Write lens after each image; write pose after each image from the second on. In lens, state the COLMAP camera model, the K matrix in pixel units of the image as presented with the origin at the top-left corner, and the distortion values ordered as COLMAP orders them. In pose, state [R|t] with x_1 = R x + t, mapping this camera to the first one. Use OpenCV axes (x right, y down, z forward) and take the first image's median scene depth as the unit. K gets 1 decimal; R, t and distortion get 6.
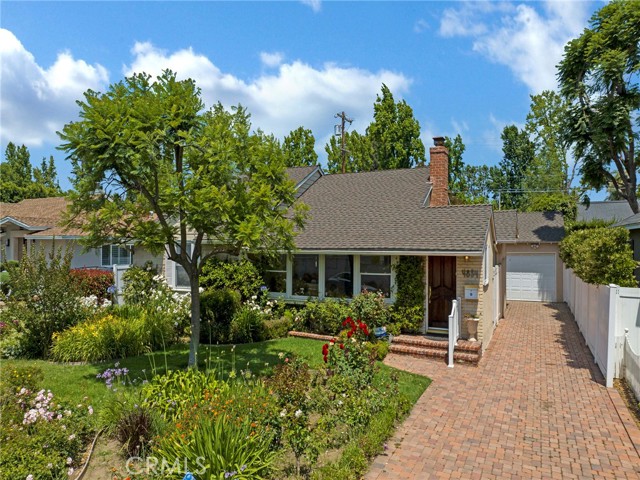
lens RADIAL K [[446.3, 0, 320.2], [0, 446.3, 242.1], [0, 0, 1]] dist [-0.013796, 0.008391]
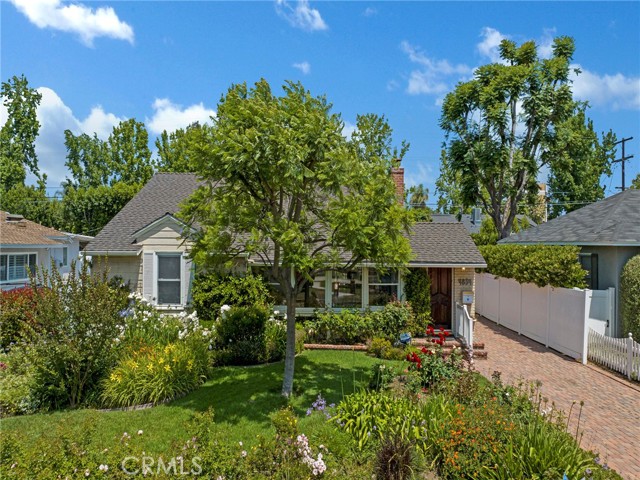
lens RADIAL K [[446.3, 0, 320.4], [0, 446.3, 239.4], [0, 0, 1]] dist [-0.013796, 0.008391]
pose [[0.903101, 0.009854, 0.429314, -0.497579], [-0.006823, 0.999940, -0.008598, -0.028083], [-0.429373, 0.004836, 0.903114, 0.084815]]
